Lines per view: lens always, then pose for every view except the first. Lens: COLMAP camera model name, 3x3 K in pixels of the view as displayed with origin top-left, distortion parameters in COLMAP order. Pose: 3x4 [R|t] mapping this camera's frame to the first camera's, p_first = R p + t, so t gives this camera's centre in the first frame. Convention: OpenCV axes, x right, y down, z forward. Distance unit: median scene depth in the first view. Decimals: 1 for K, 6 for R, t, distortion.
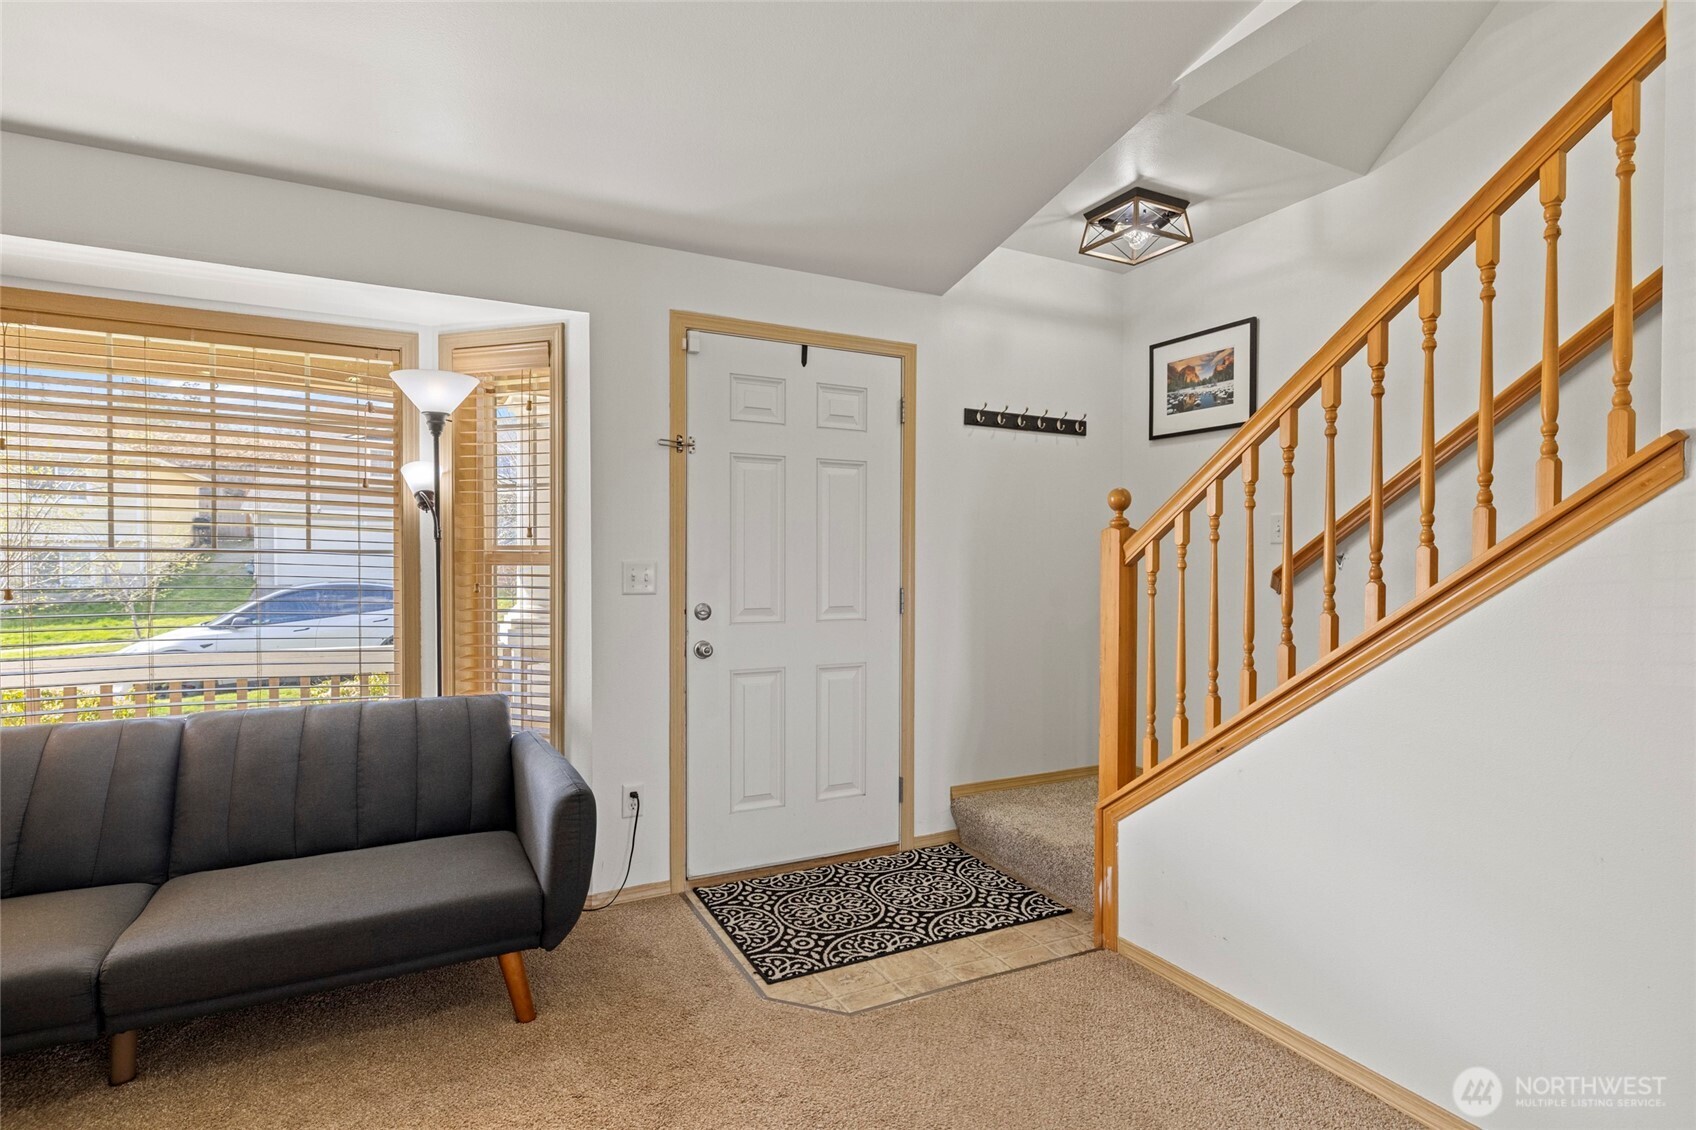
lens RADIAL K [[841.2, 0, 848.0], [0, 841.2, 565.0], [0, 0, 1]] dist [0.001573, -0.000267]
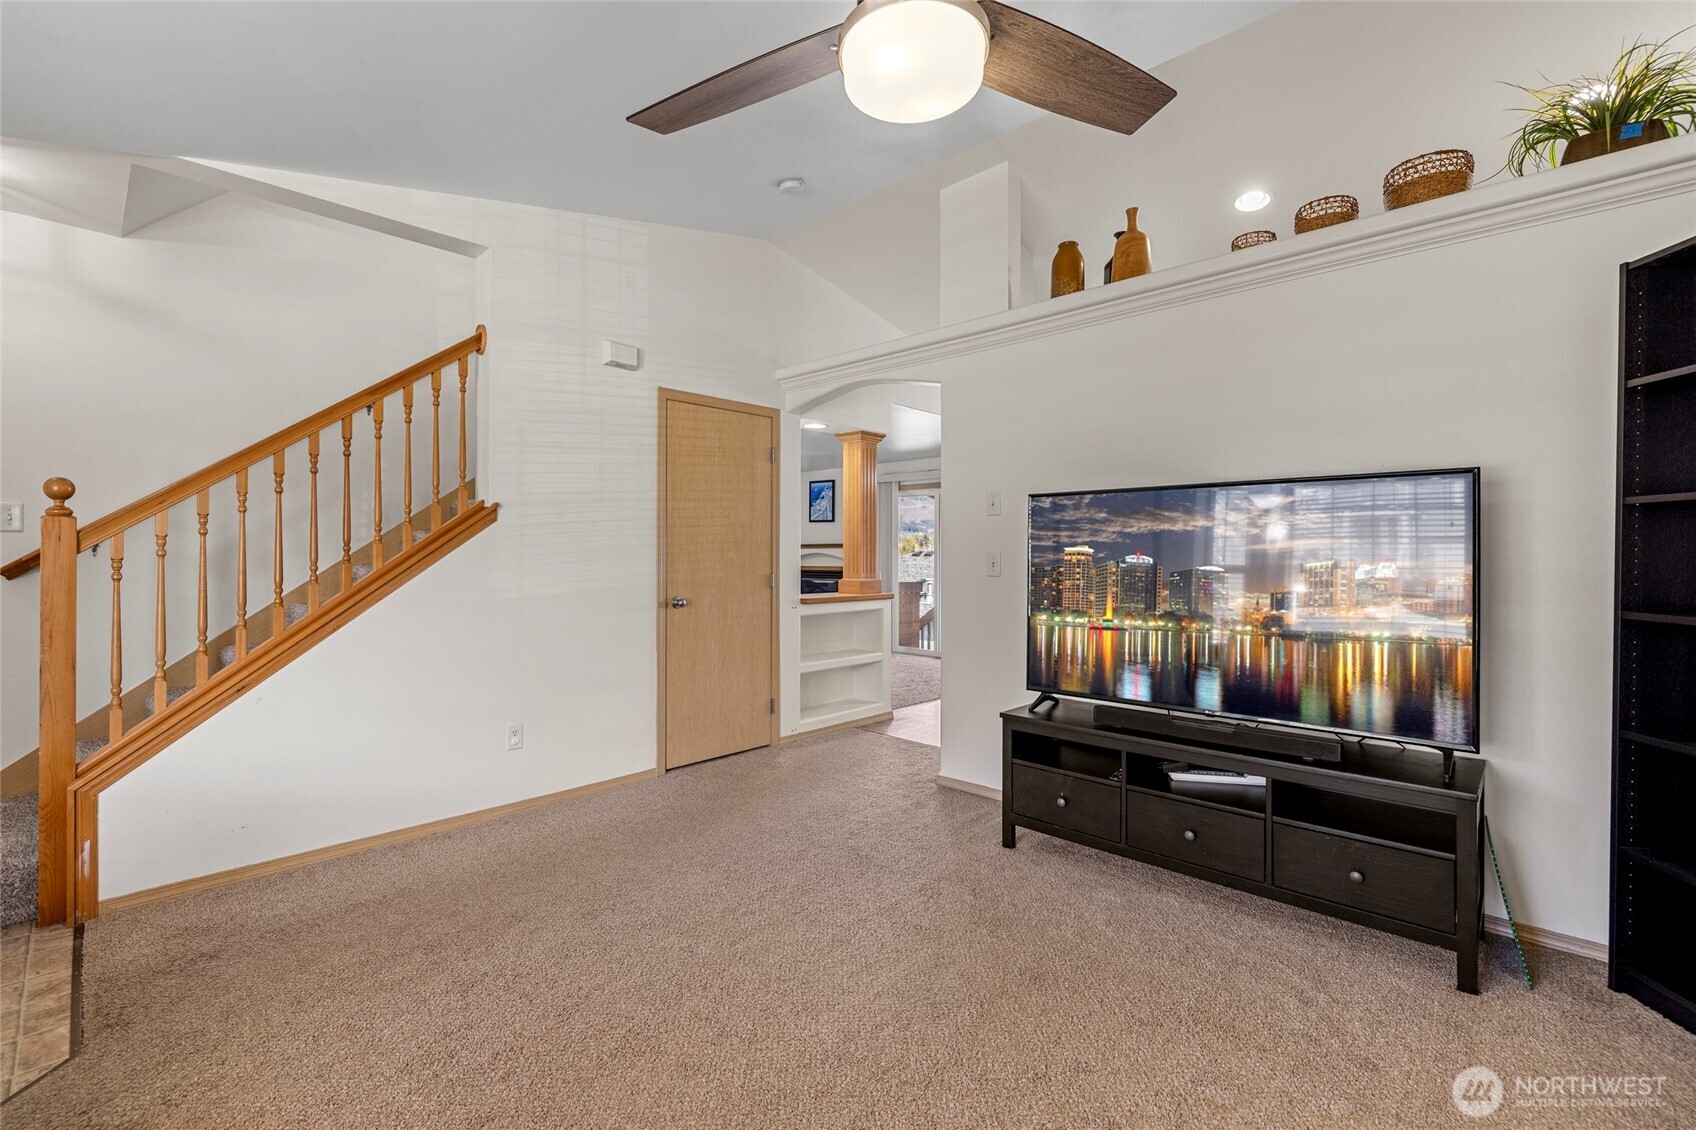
lens RADIAL K [[737.6, 0, 848.0], [0, 737.6, 565.0], [0, 0, 1]] dist [-0.000760, -0.000162]
pose [[-0.348812, -0.014642, 0.937078, -0.879629], [-0.002539, 0.999889, 0.014678, -0.001266], [-0.937189, 0.002741, -0.348811, 0.435354]]
